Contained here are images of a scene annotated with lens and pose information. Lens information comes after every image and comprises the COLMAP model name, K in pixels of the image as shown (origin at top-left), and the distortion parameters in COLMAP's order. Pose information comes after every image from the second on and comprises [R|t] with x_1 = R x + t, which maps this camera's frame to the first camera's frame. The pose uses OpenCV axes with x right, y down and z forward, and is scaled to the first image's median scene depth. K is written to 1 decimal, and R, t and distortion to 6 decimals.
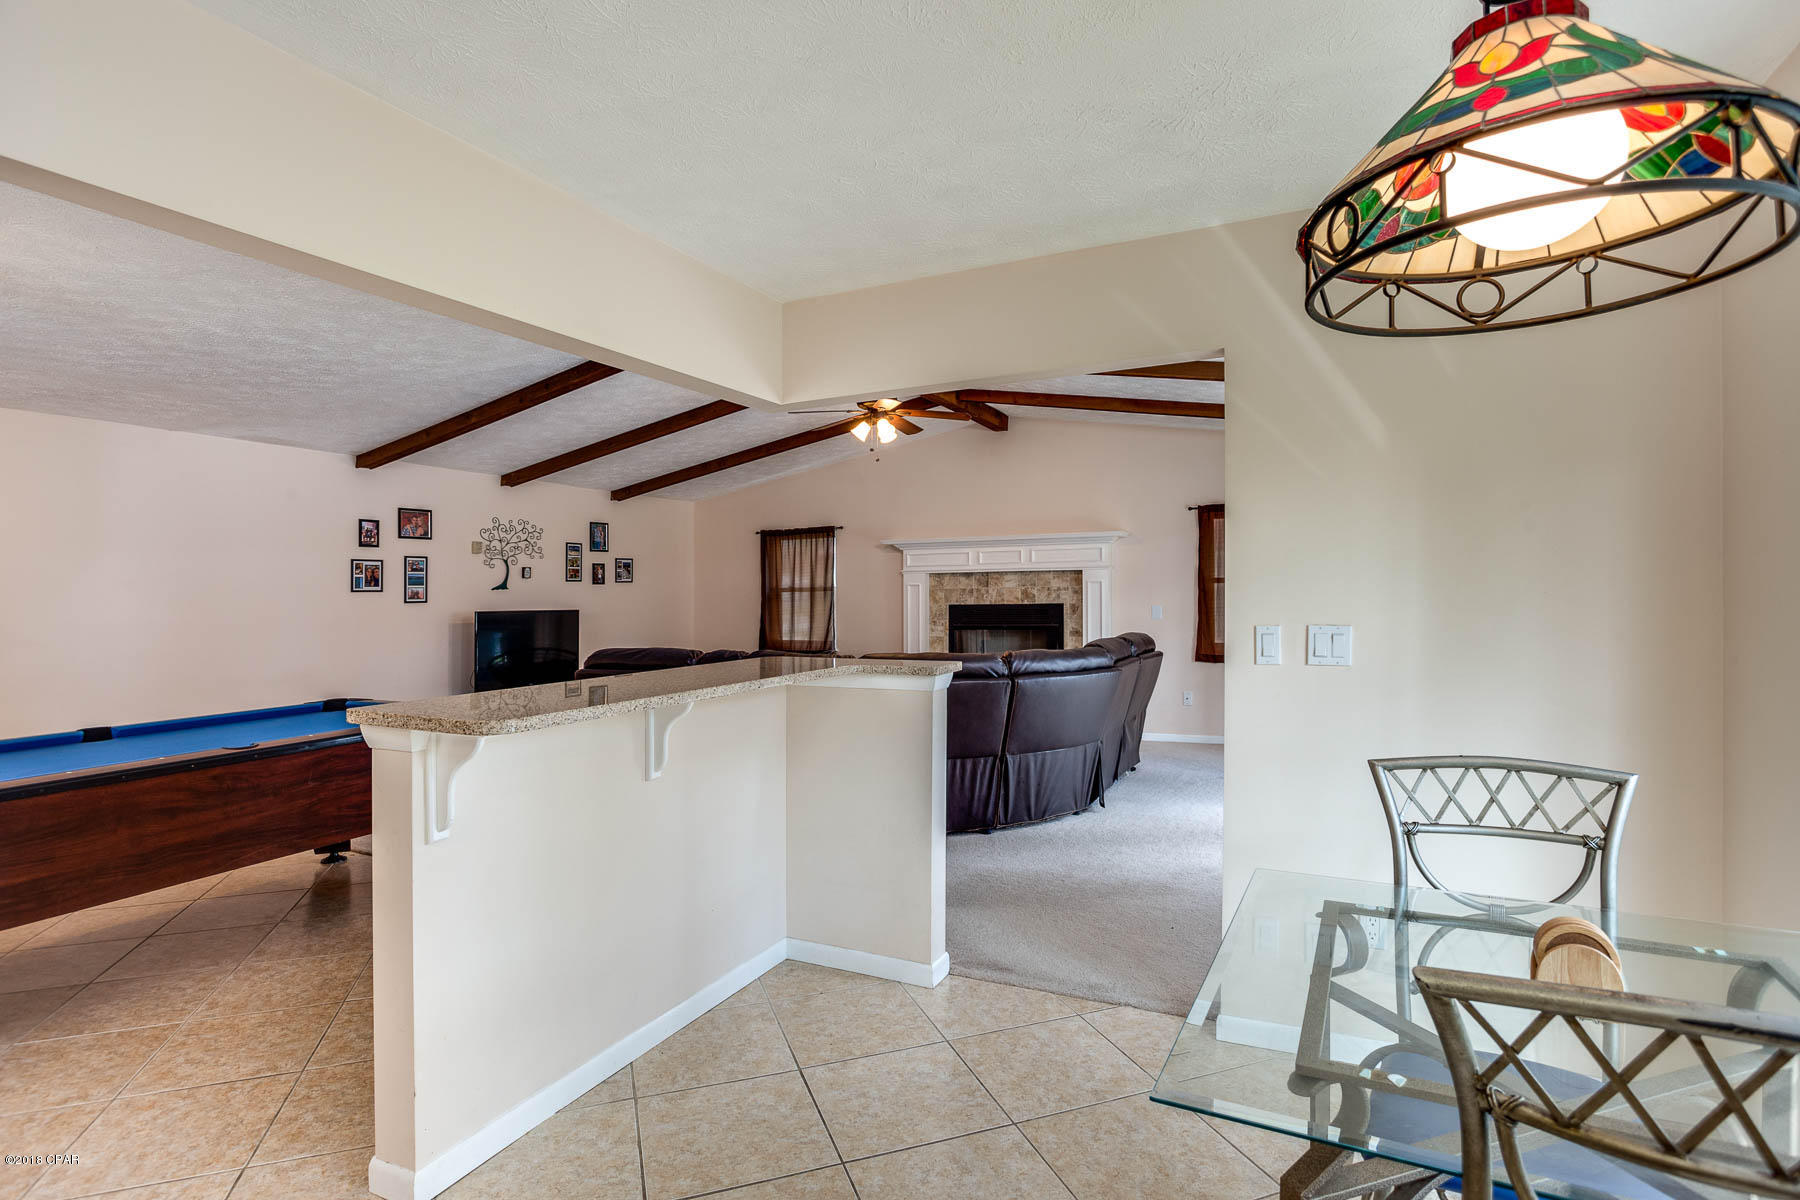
lens RADIAL K [[907.3, 0, 912.3], [0, 907.3, 579.9], [0, 0, 1]] dist [-0.048652, 0.015233]
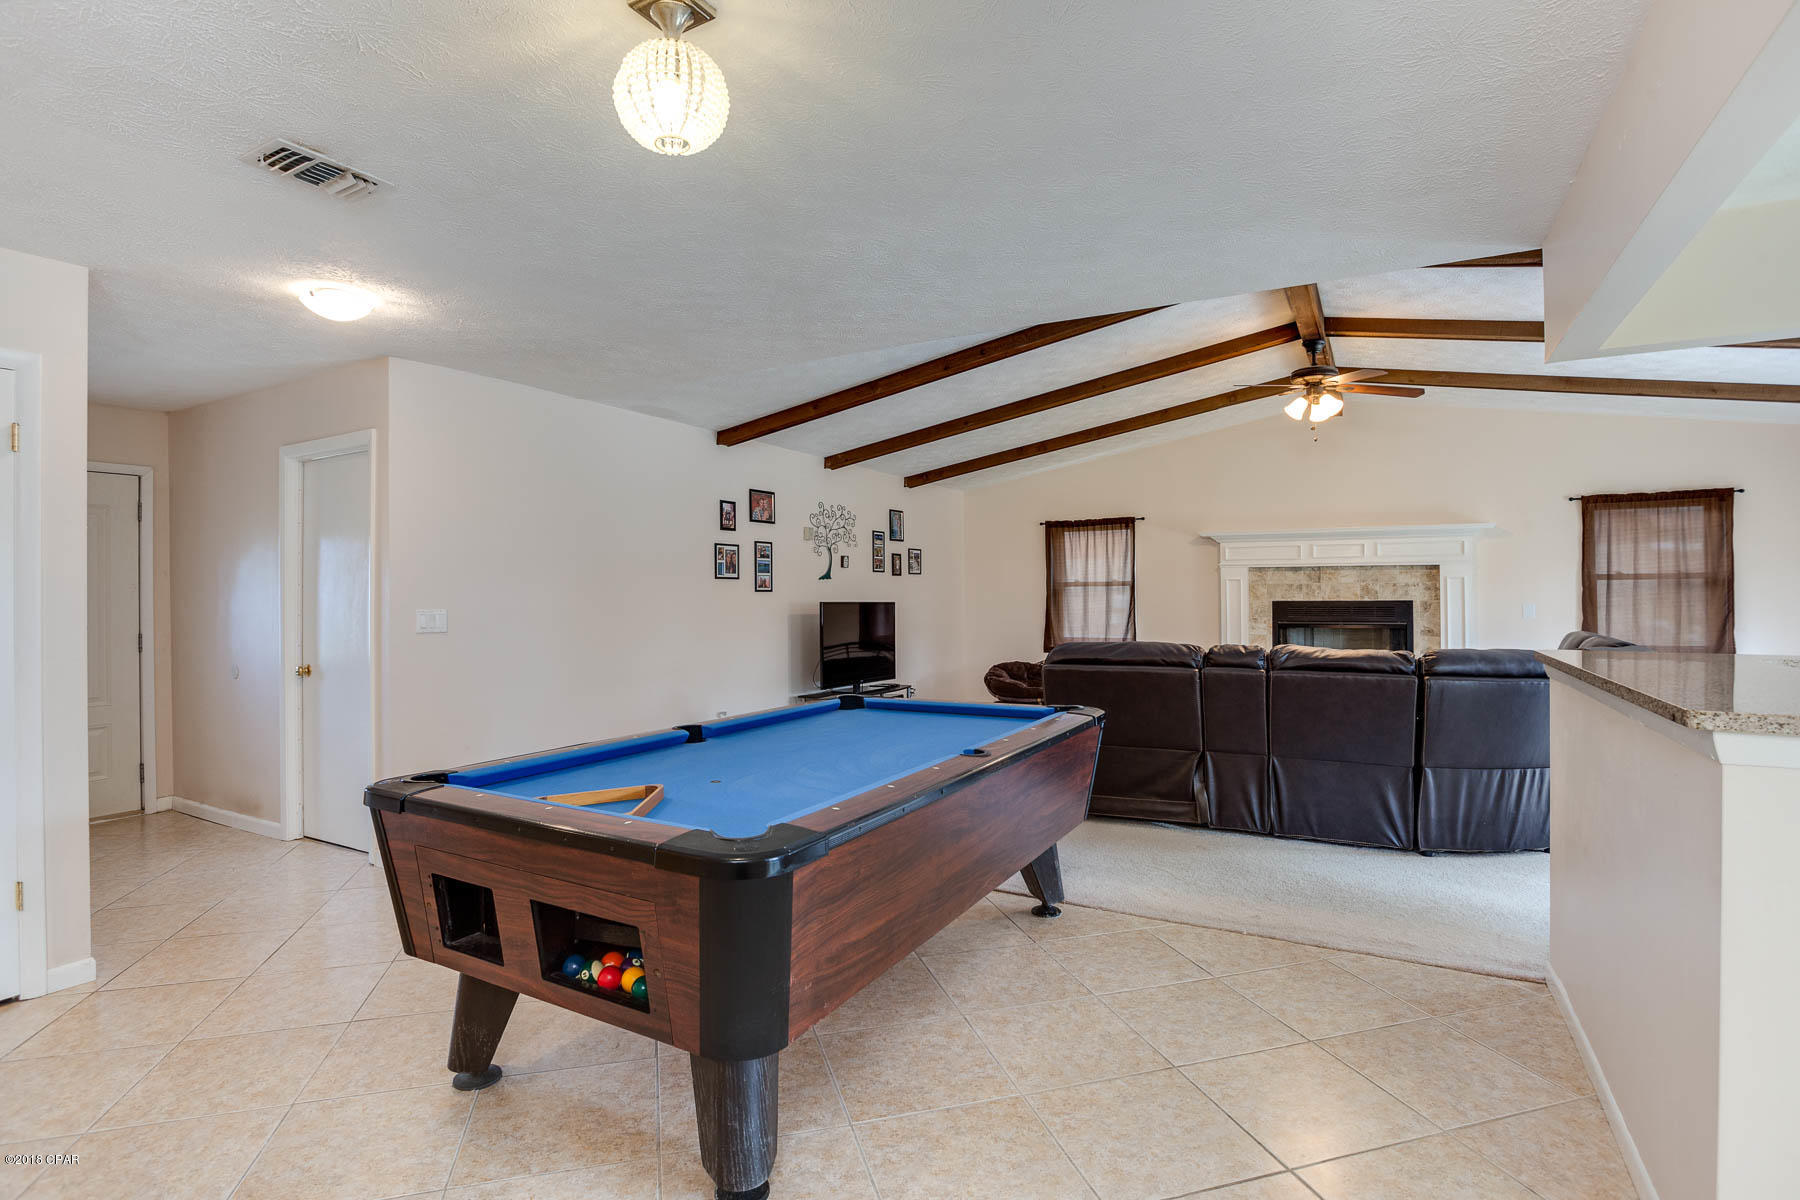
lens RADIAL K [[907.3, 0, 912.3], [0, 907.3, 579.9], [0, 0, 1]] dist [-0.048652, 0.015233]
pose [[0.998776, 0.009812, -0.048472, -0.339774], [-0.009927, 0.999948, -0.002116, 0.013195], [0.048449, 0.002595, 0.998822, 0.066643]]
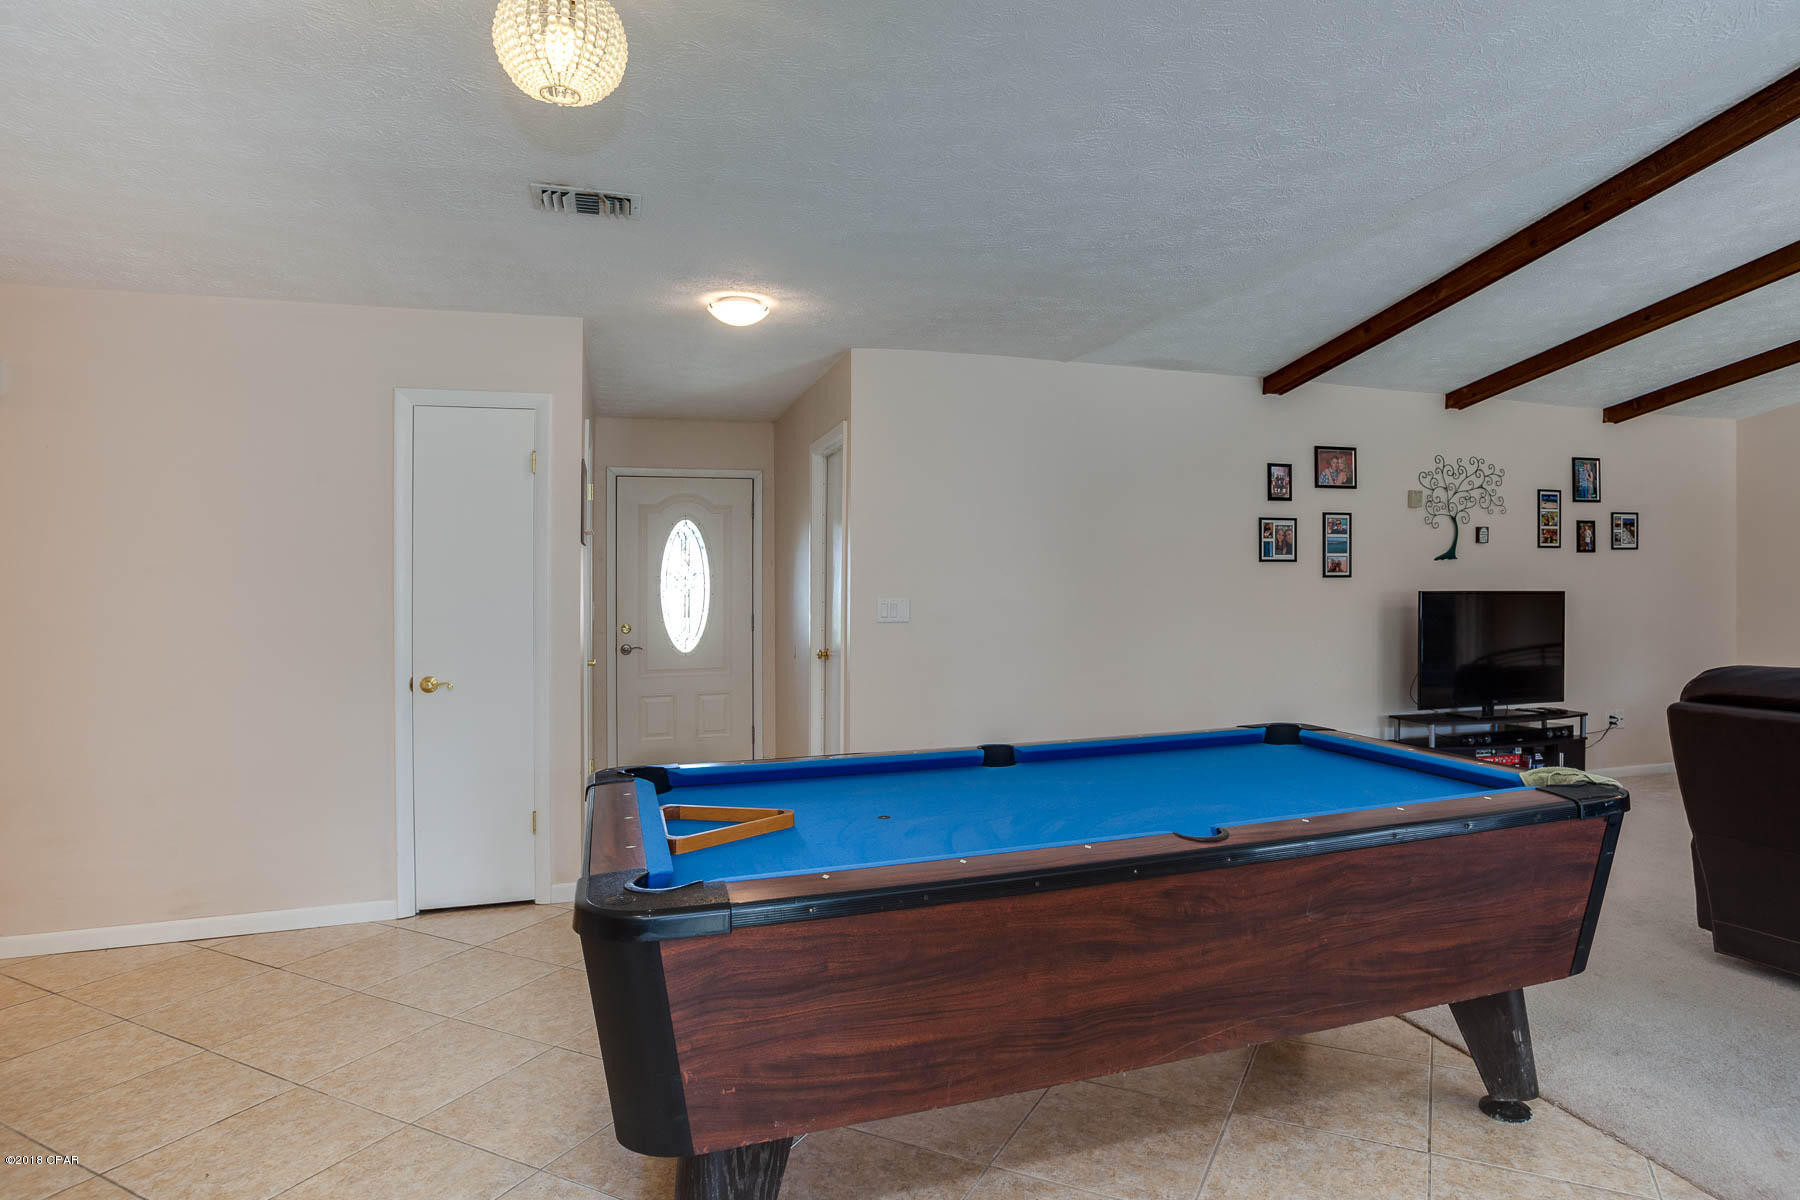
lens RADIAL K [[1030.1, 0, 959.8], [0, 1030.1, 563.9], [0, 0, 1]] dist [-0.039796, 0.001185]
pose [[0.709653, 0.003642, -0.704542, -0.181712], [0.002892, 0.999963, 0.008083, 0.006966], [0.704545, -0.007774, 0.709616, 0.193940]]
